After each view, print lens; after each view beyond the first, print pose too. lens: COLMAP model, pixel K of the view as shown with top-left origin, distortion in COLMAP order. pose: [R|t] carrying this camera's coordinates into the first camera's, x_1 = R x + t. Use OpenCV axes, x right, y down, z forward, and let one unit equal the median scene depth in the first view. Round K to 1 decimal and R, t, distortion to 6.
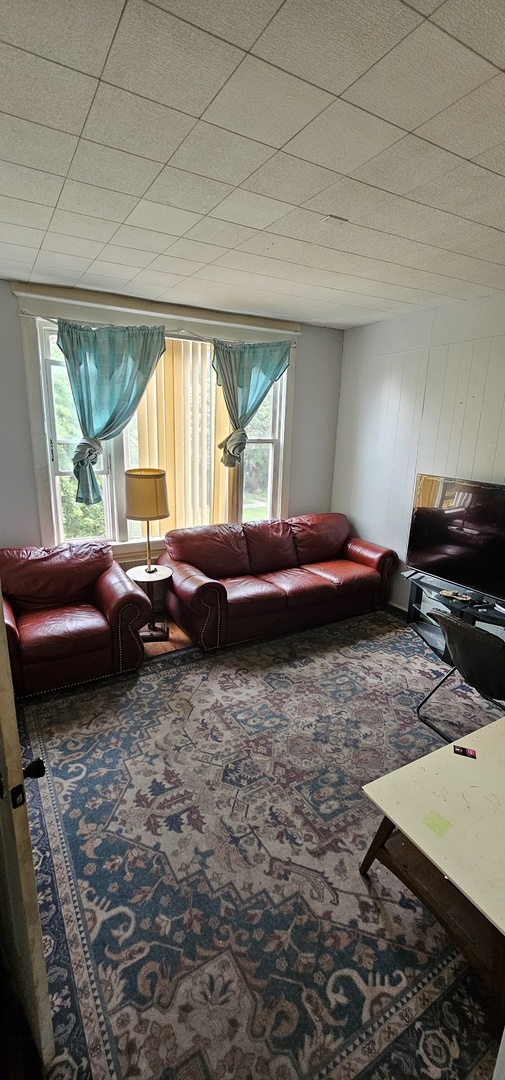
lens RADIAL K [[443.8, 0, 241.6], [0, 443.8, 537.1], [0, 0, 1]] dist [0.001447, -0.002331]
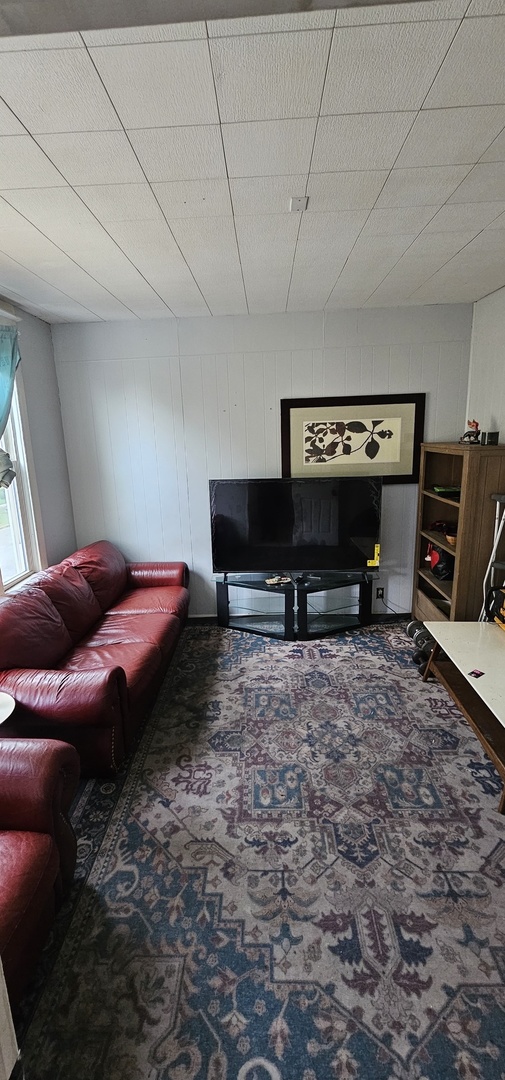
lens RADIAL K [[443.8, 0, 244.7], [0, 443.8, 538.1], [0, 0, 1]] dist [0.001447, -0.002331]
pose [[0.536643, -0.226928, 0.812723, -0.622181], [0.250523, 0.962578, 0.103350, -0.149964], [-0.805762, 0.148144, 0.573411, 0.571064]]
